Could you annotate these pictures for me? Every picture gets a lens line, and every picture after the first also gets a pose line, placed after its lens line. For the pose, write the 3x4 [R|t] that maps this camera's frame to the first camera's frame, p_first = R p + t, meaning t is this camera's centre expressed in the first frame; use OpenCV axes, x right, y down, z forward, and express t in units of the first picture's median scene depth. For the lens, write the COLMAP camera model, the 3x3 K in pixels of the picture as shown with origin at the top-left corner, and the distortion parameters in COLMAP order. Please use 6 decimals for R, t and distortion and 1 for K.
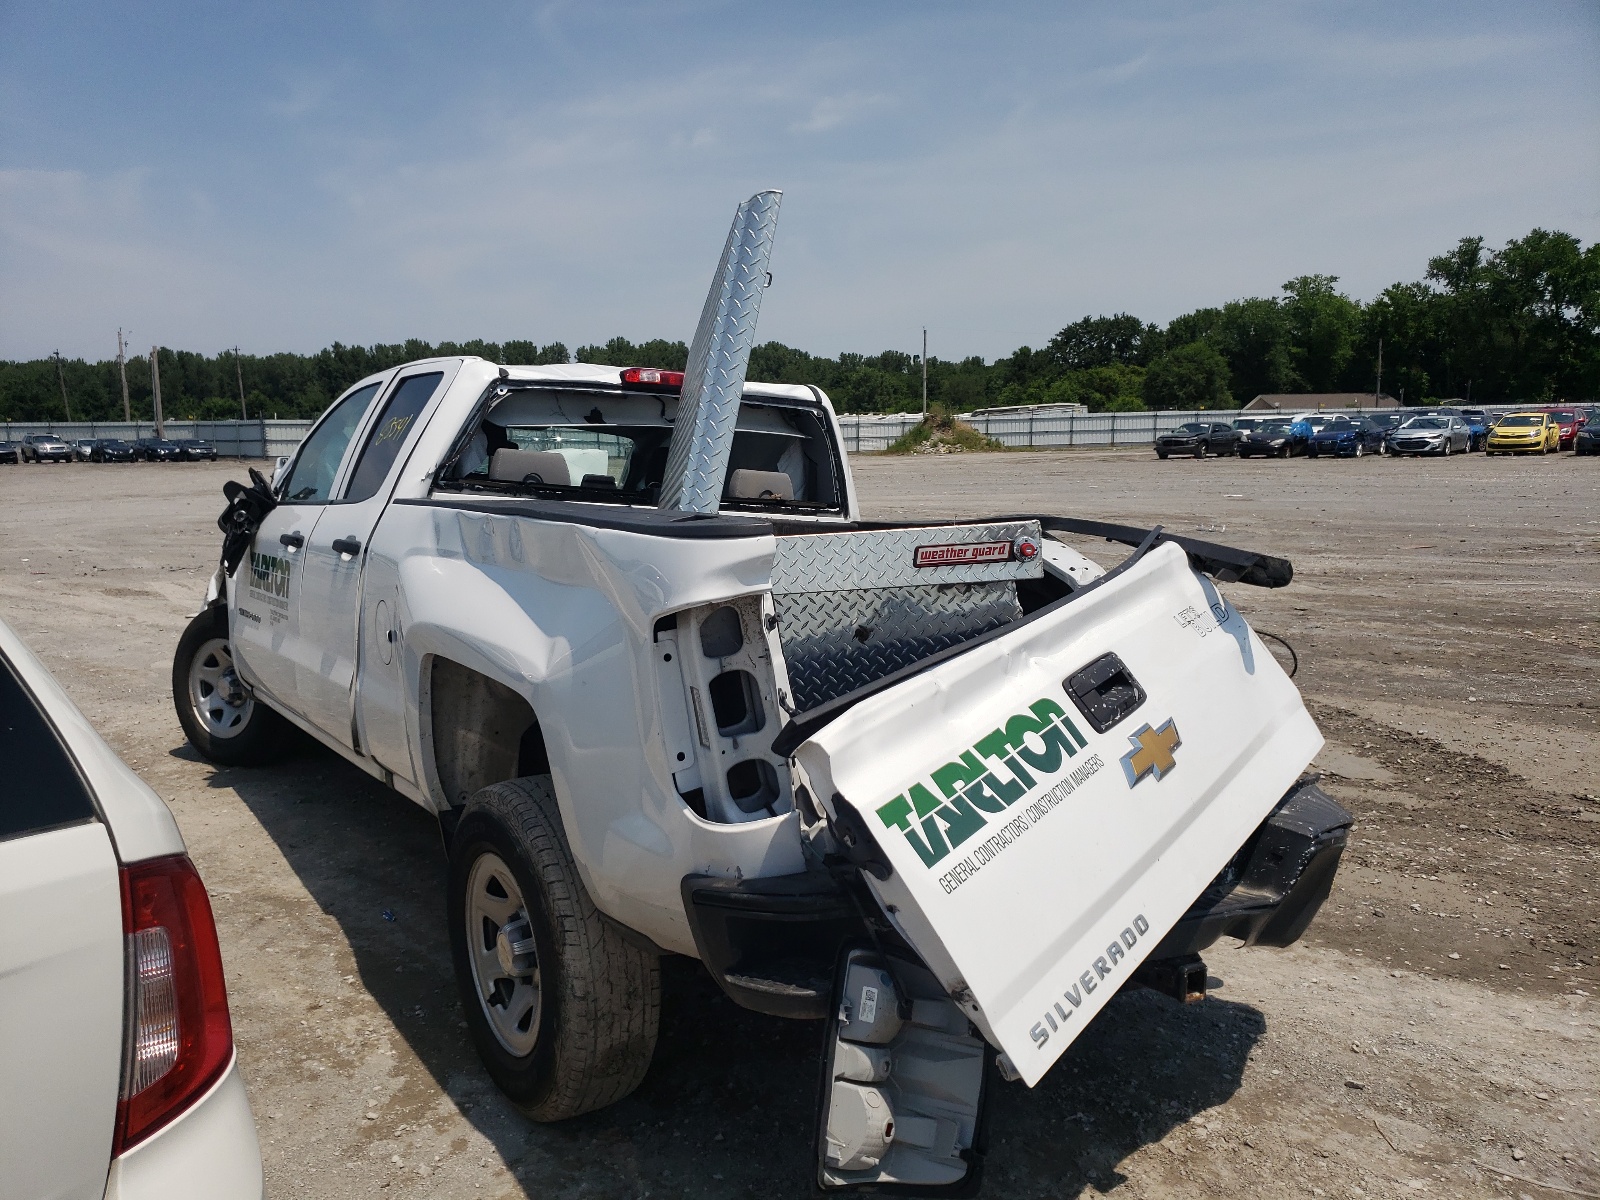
lens RADIAL K [[1191.2, 0, 800.0], [0, 1191.2, 600.0], [0, 0, 1]] dist [0.022432, 0.002871]
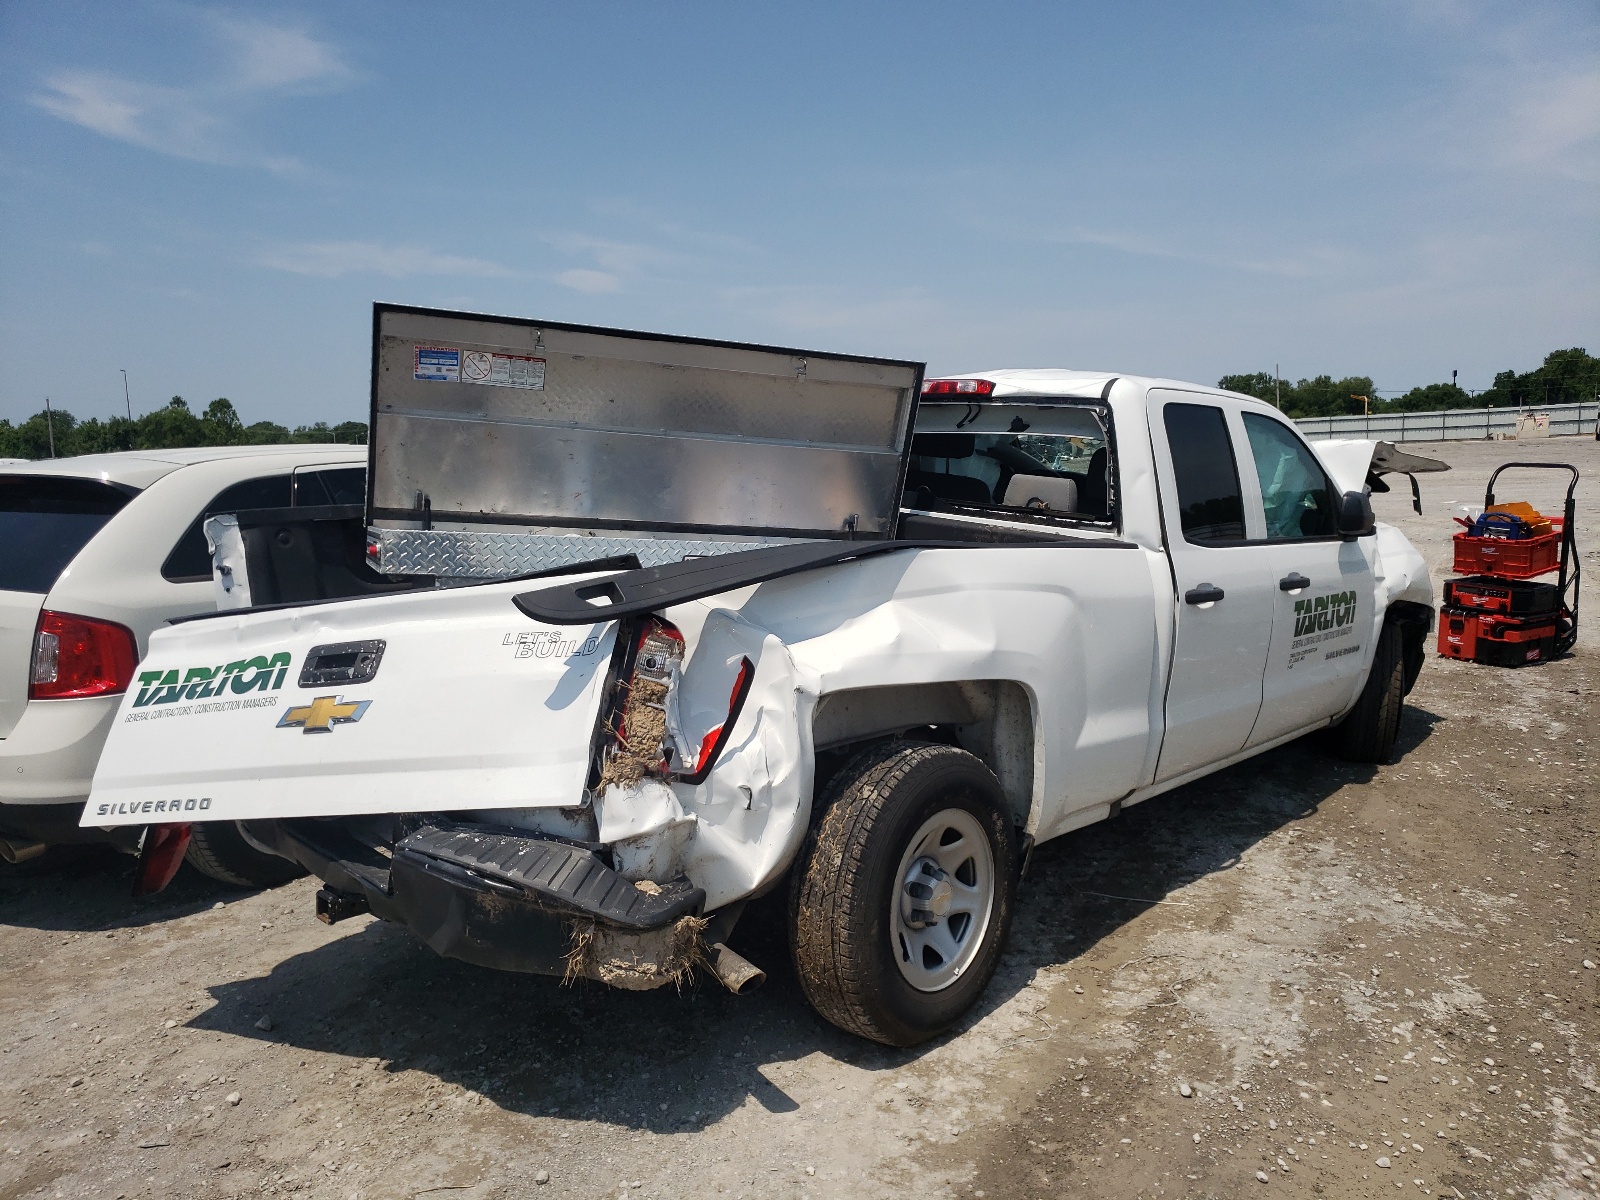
lens RADIAL K [[1222.0, 0, 800.0], [0, 1222.0, 600.0], [0, 0, 1]] dist [0.010024, 0.007456]
pose [[0.270481, 0.120232, -0.955188, 1.818119], [-0.099886, 0.990321, 0.096369, -0.186818], [0.957529, 0.069344, 0.279873, 1.212055]]
